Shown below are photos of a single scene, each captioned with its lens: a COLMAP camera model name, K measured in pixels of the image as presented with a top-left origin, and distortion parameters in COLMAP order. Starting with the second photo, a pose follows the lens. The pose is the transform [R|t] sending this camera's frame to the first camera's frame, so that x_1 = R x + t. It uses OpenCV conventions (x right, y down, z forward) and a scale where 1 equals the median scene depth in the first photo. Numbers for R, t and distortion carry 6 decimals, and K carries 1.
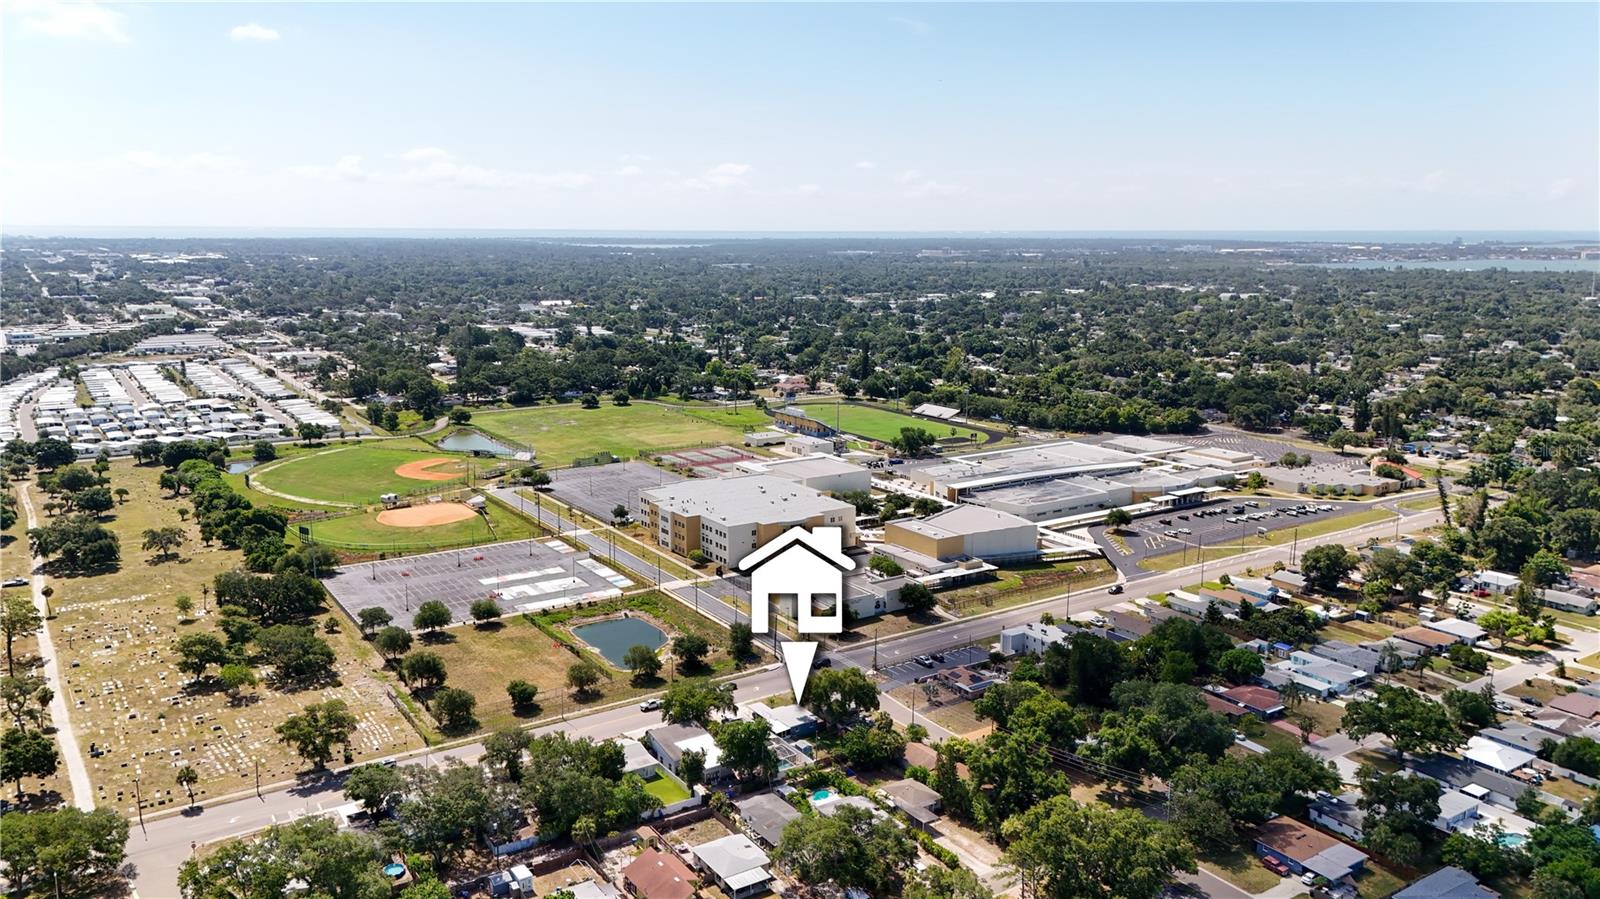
lens RADIAL K [[1157.7, 0, 793.1], [0, 1157.7, 445.6], [0, 0, 1]] dist [0.009315, -0.000558]
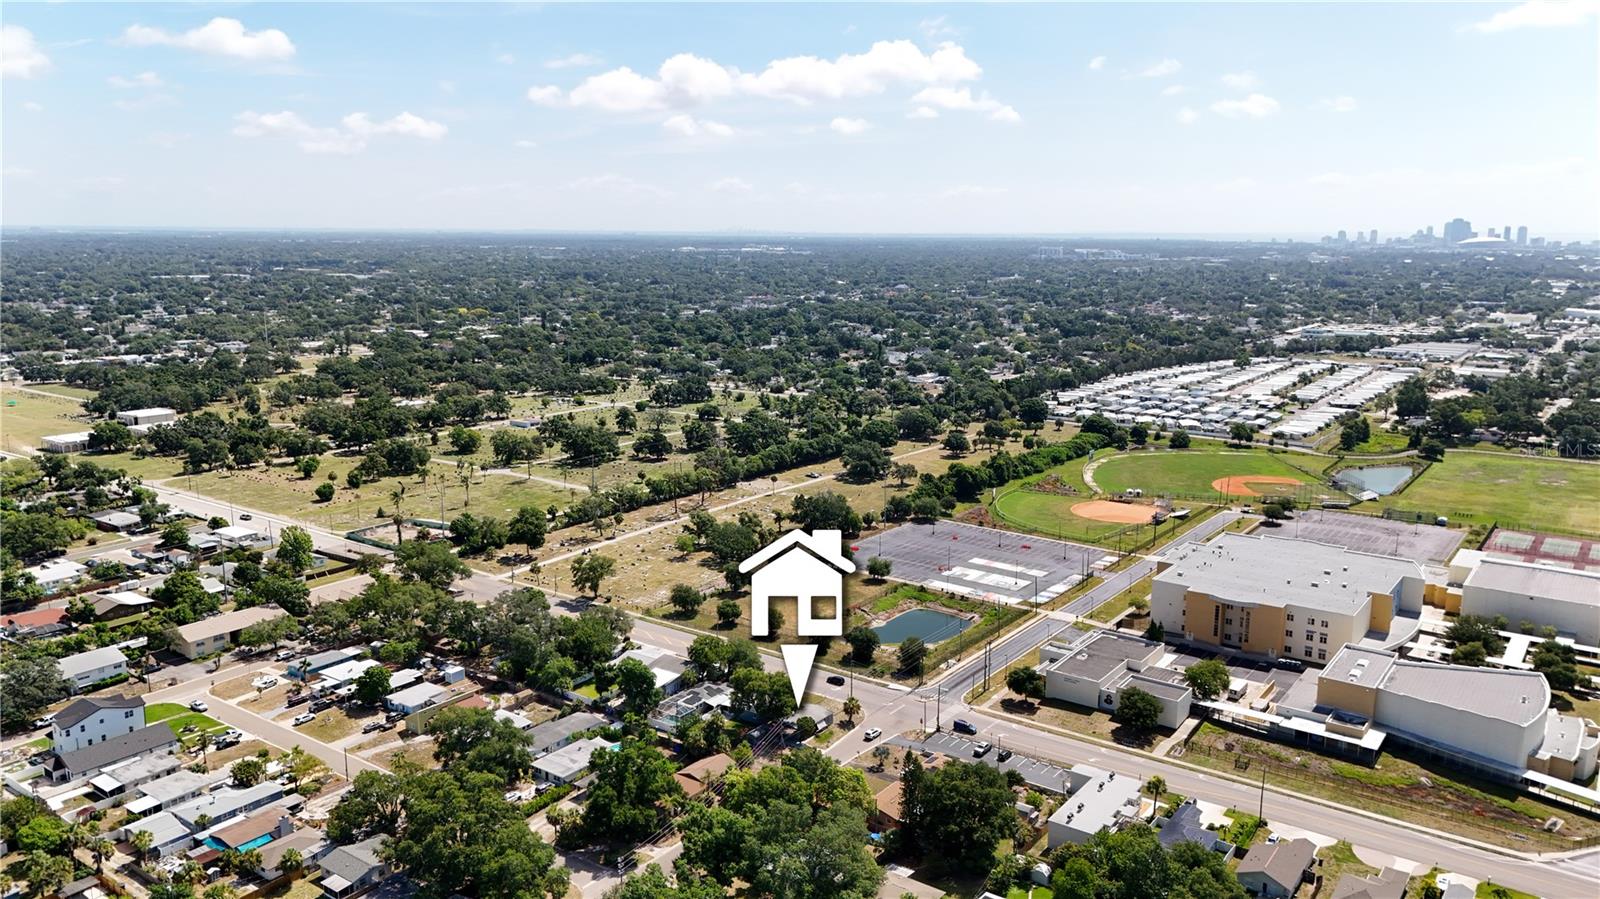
lens RADIAL K [[1157.7, 0, 794.0], [0, 1157.7, 454.1], [0, 0, 1]] dist [0.009315, -0.000558]
pose [[0.345861, 0.180107, -0.920837, 0.636140], [-0.179664, 0.975957, 0.123407, -0.079468], [0.920924, 0.122759, 0.369904, 0.432299]]
